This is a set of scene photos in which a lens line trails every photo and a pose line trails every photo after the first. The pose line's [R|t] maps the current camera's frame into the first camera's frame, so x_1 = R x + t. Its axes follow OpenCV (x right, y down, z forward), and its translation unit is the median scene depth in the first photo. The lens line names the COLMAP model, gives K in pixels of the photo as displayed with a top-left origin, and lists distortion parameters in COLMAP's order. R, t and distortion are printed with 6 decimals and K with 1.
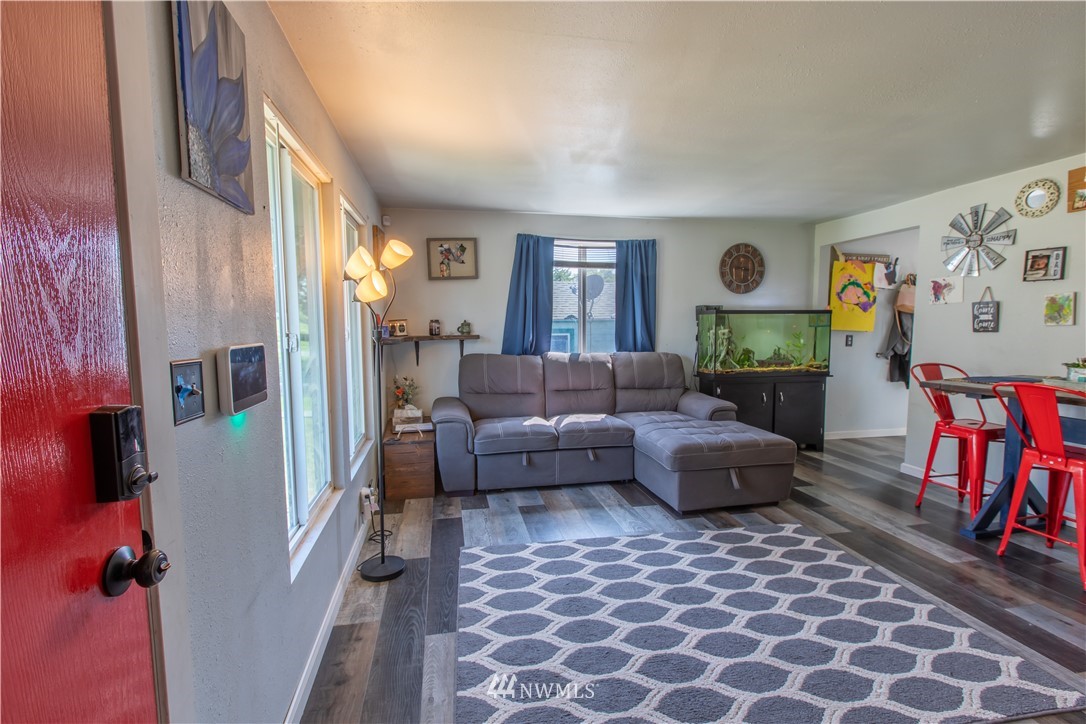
lens RADIAL K [[491.0, 0, 543.0], [0, 491.0, 362.0], [0, 0, 1]] dist [-0.002984, -0.000730]
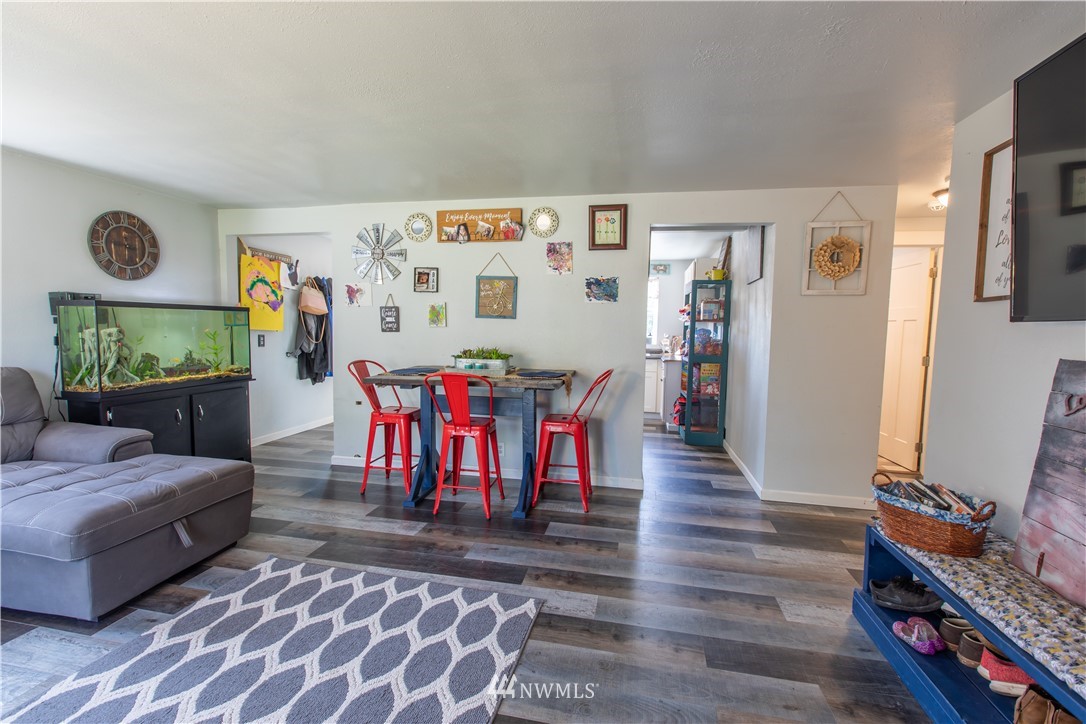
lens RADIAL K [[482.9, 0, 543.0], [0, 482.9, 362.0], [0, 0, 1]] dist [-0.001936, -0.000307]
pose [[0.388903, -0.059181, 0.919376, -0.041359], [0.055161, 0.997640, 0.040885, -0.015748], [-0.919626, 0.034813, 0.391249, 0.203794]]
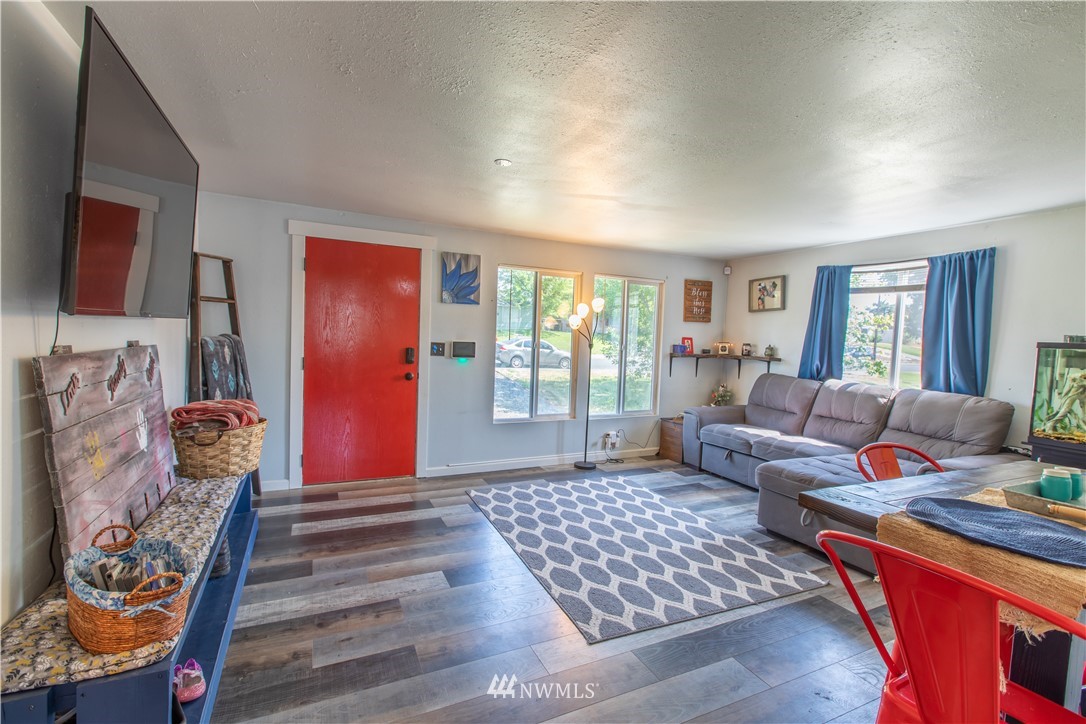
lens RADIAL K [[487.9, 0, 543.0], [0, 487.9, 362.0], [0, 0, 1]] dist [-0.001433, -0.000275]
pose [[0.247271, 0.067397, -0.966599, 1.077682], [-0.118061, 0.992241, 0.038983, -0.031575], [0.961727, 0.104478, 0.253310, 0.221823]]
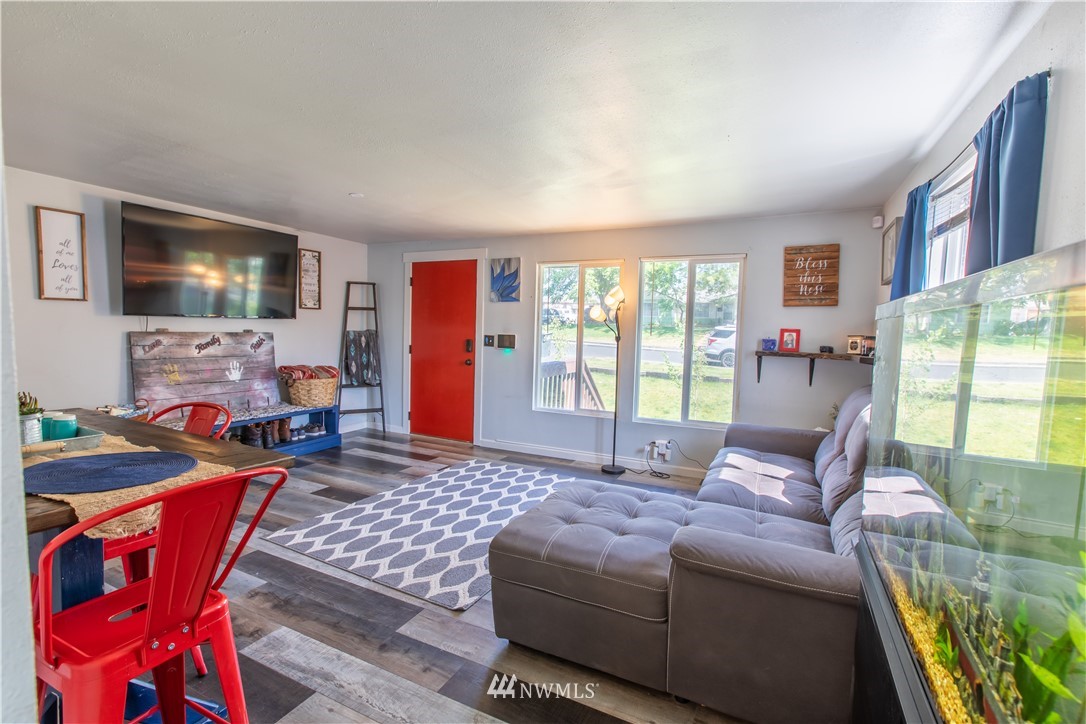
lens RADIAL K [[491.0, 0, 543.0], [0, 491.0, 362.0], [0, 0, 1]] dist [-0.002984, -0.000730]
pose [[-0.609972, 0.044527, -0.791171, 0.894720], [-0.087464, 0.988537, 0.123067, -0.119319], [0.787581, 0.144267, -0.599085, 1.318266]]
